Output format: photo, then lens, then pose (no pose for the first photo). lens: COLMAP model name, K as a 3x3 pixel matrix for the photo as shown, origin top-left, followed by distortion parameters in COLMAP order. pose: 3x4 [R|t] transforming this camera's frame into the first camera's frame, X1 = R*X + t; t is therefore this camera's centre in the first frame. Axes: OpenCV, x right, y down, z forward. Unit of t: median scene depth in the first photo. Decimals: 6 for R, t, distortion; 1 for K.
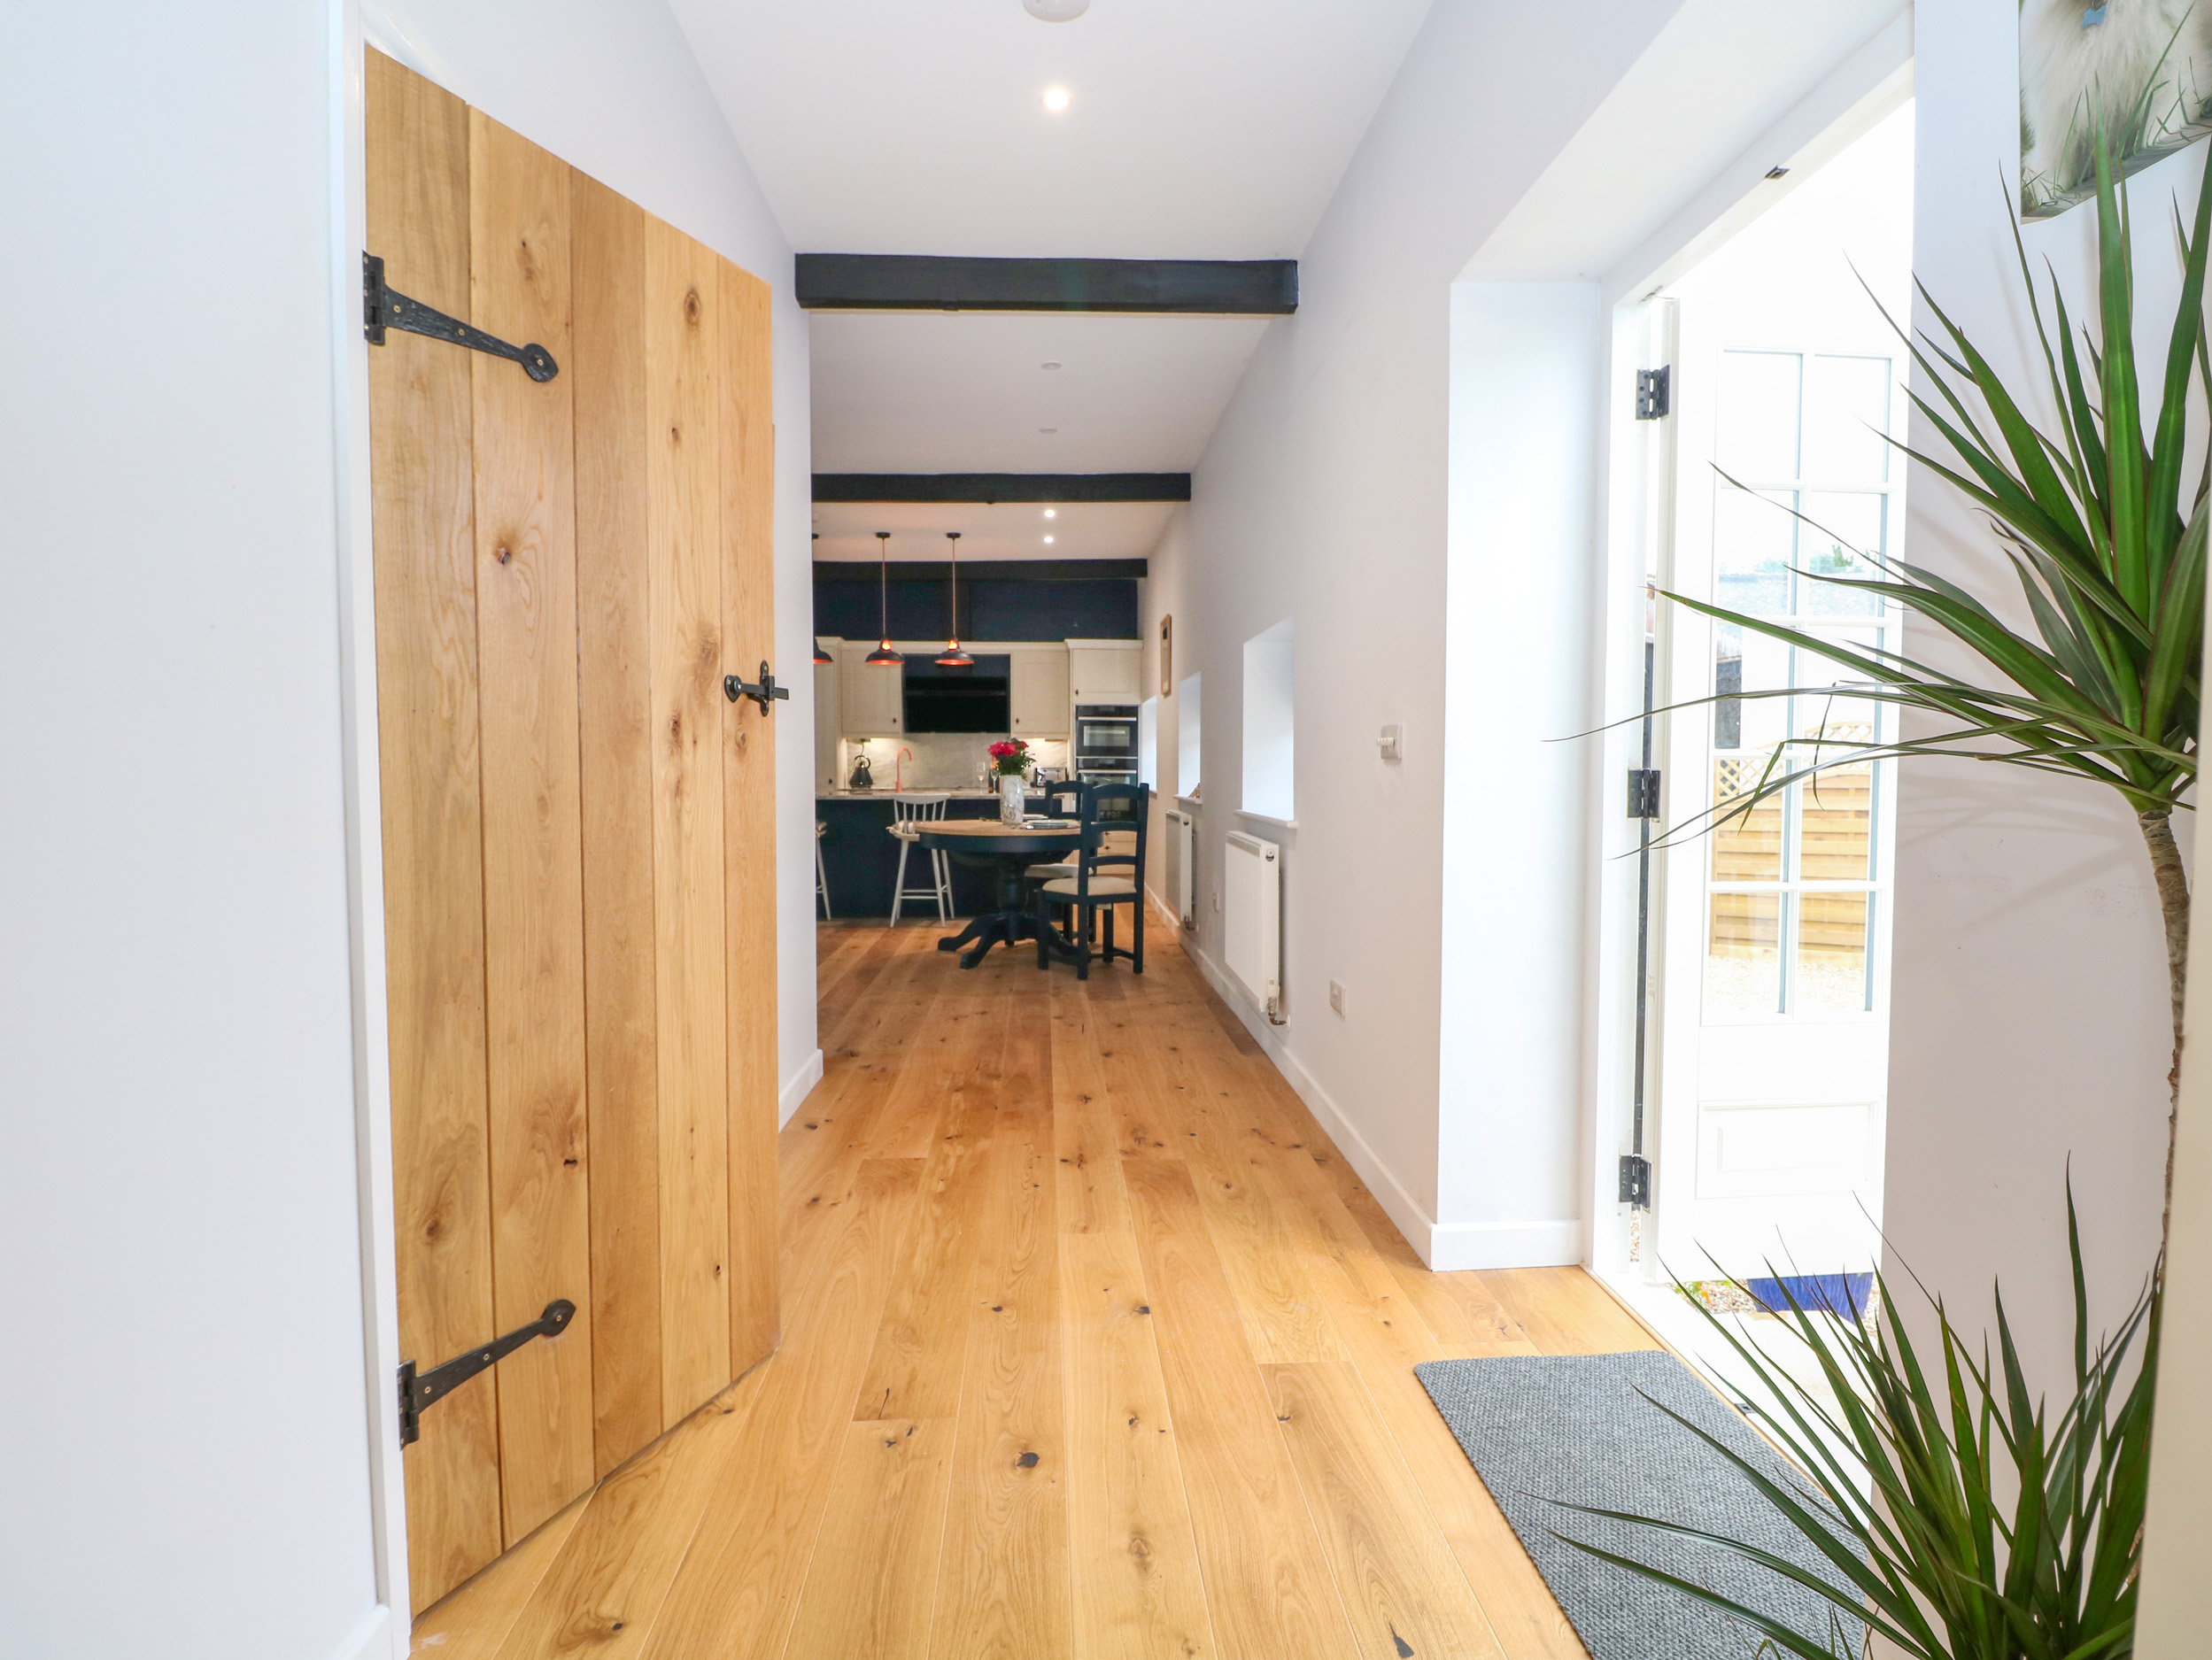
lens RADIAL K [[1160.9, 0, 1108.2], [0, 1160.9, 824.2], [0, 0, 1]] dist [-0.010303, -0.001373]
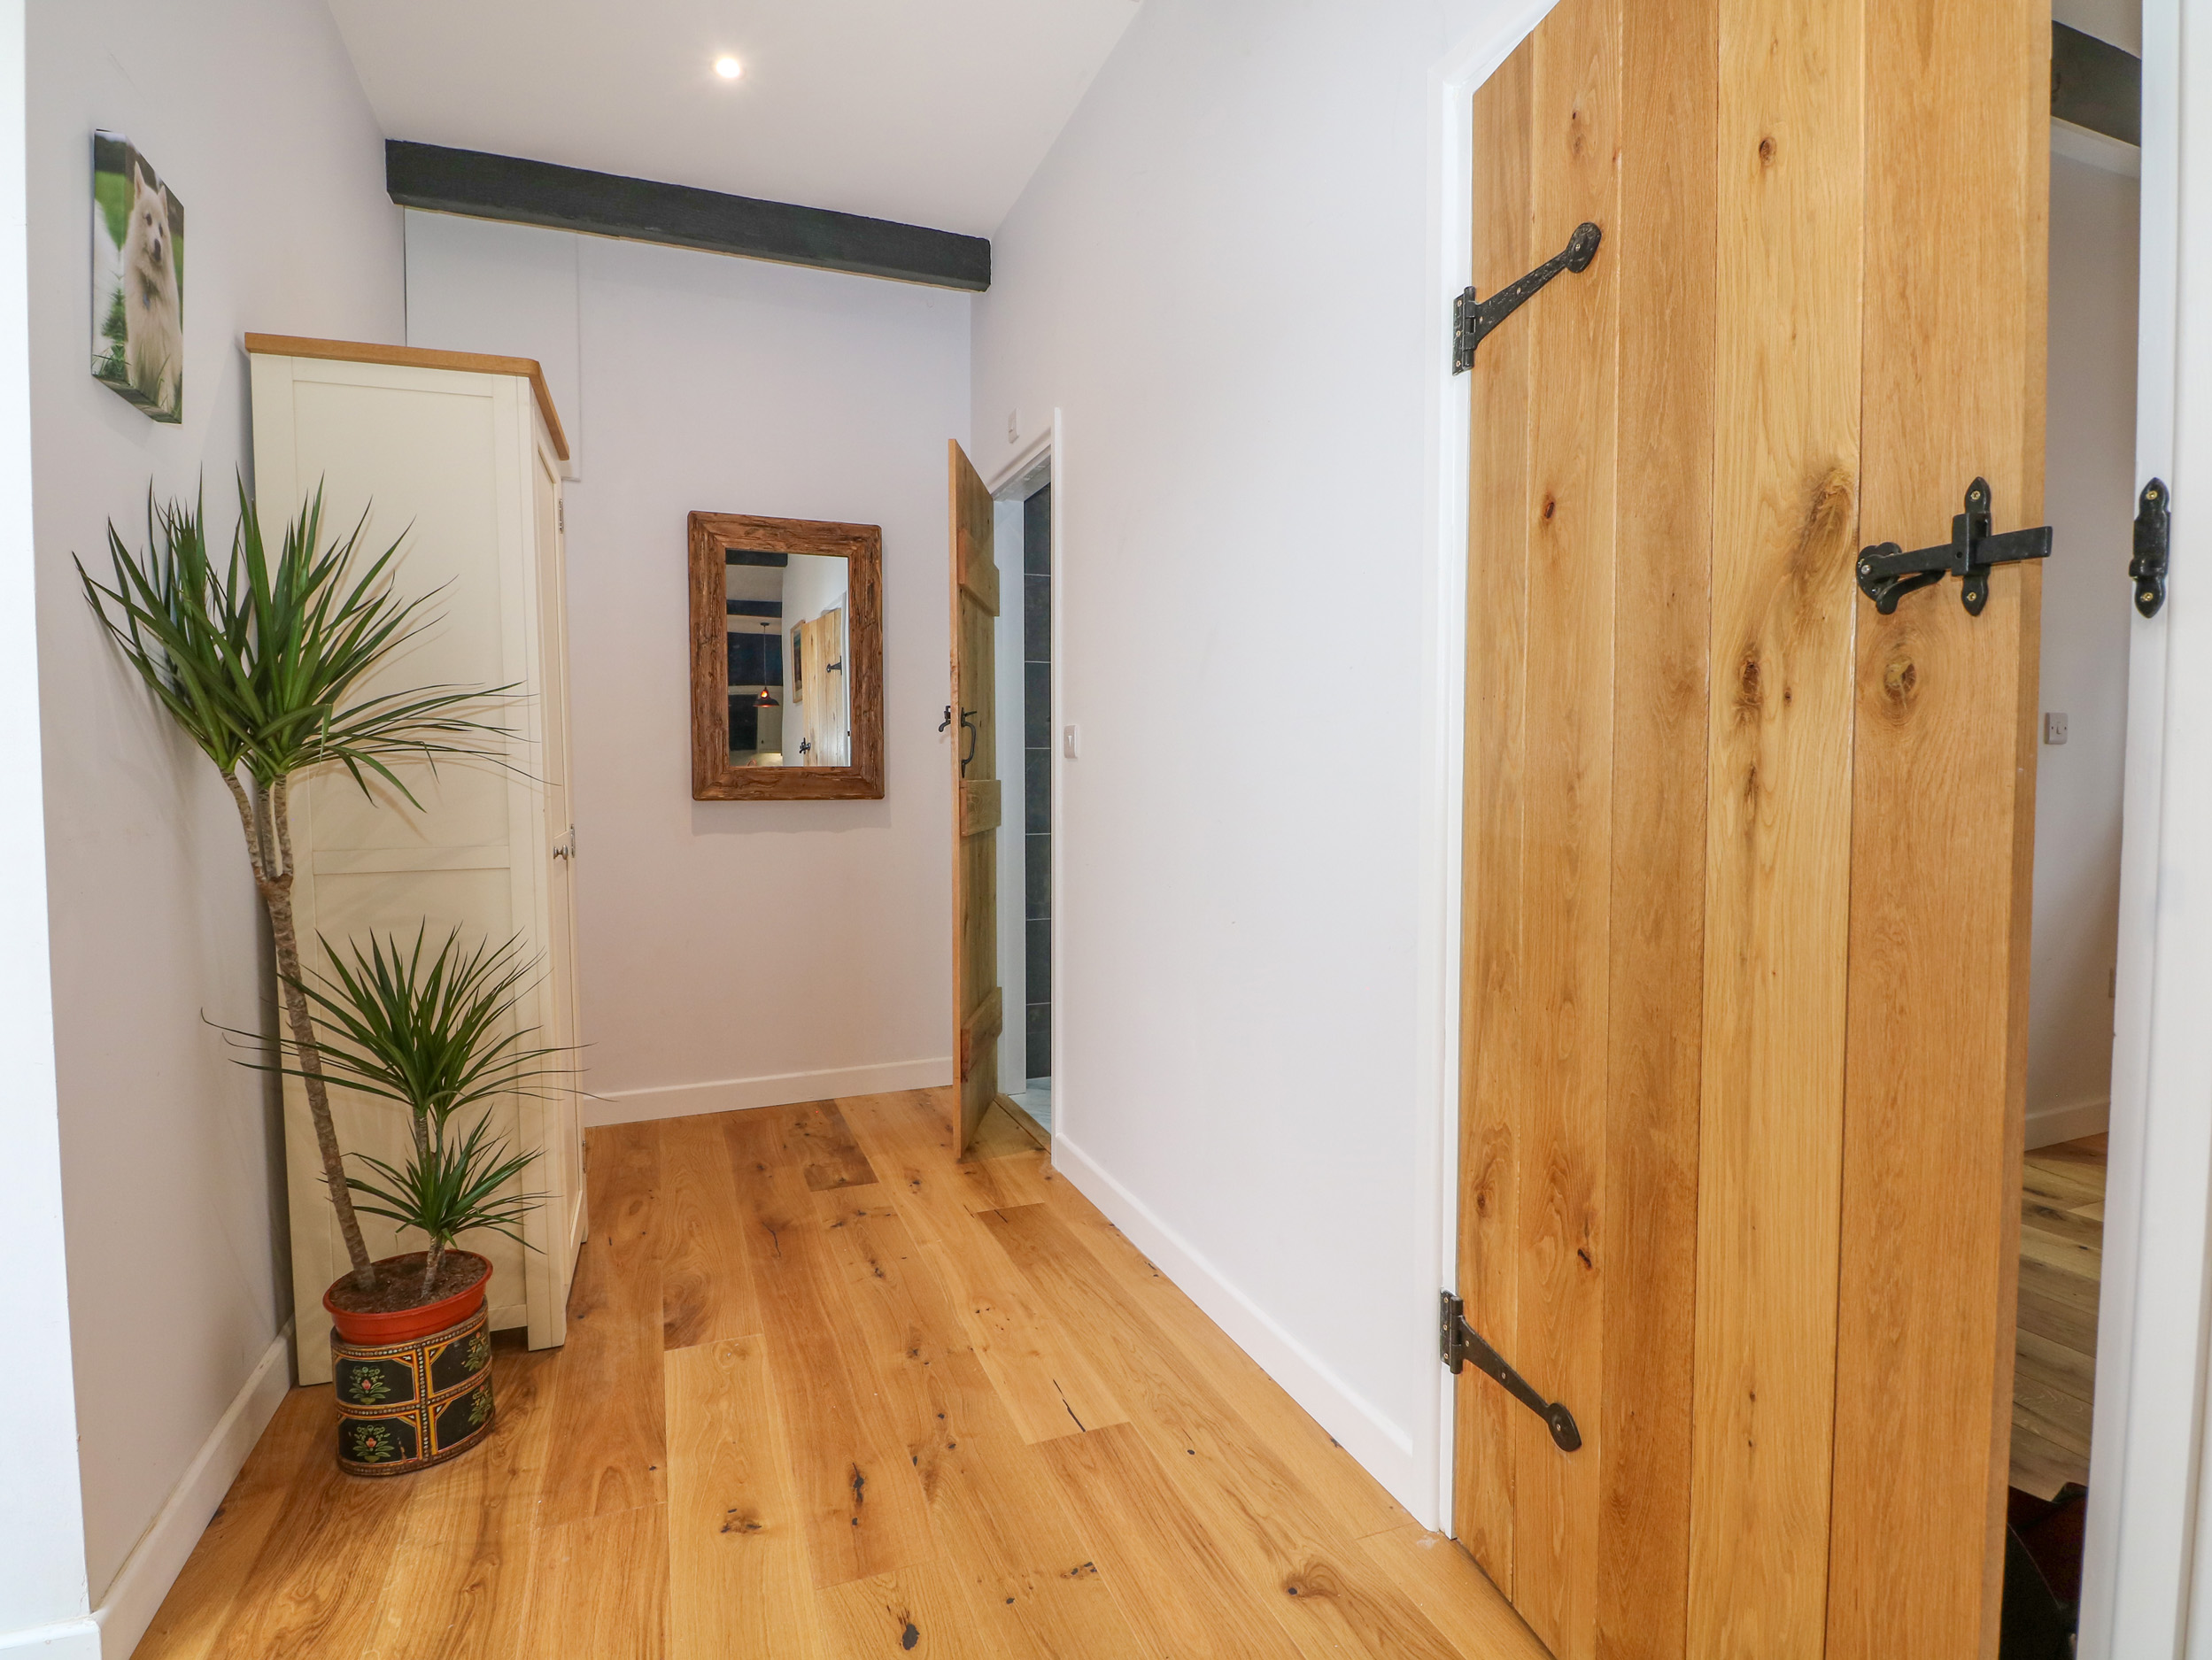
lens RADIAL K [[1160.9, 0, 1108.2], [0, 1160.9, 824.2], [0, 0, 1]] dist [-0.010303, -0.001373]
pose [[0.649391, 0.035548, -0.759624, -0.123057], [-0.025200, 0.999364, 0.025224, -0.013740], [0.760037, 0.002763, 0.649874, 0.334878]]
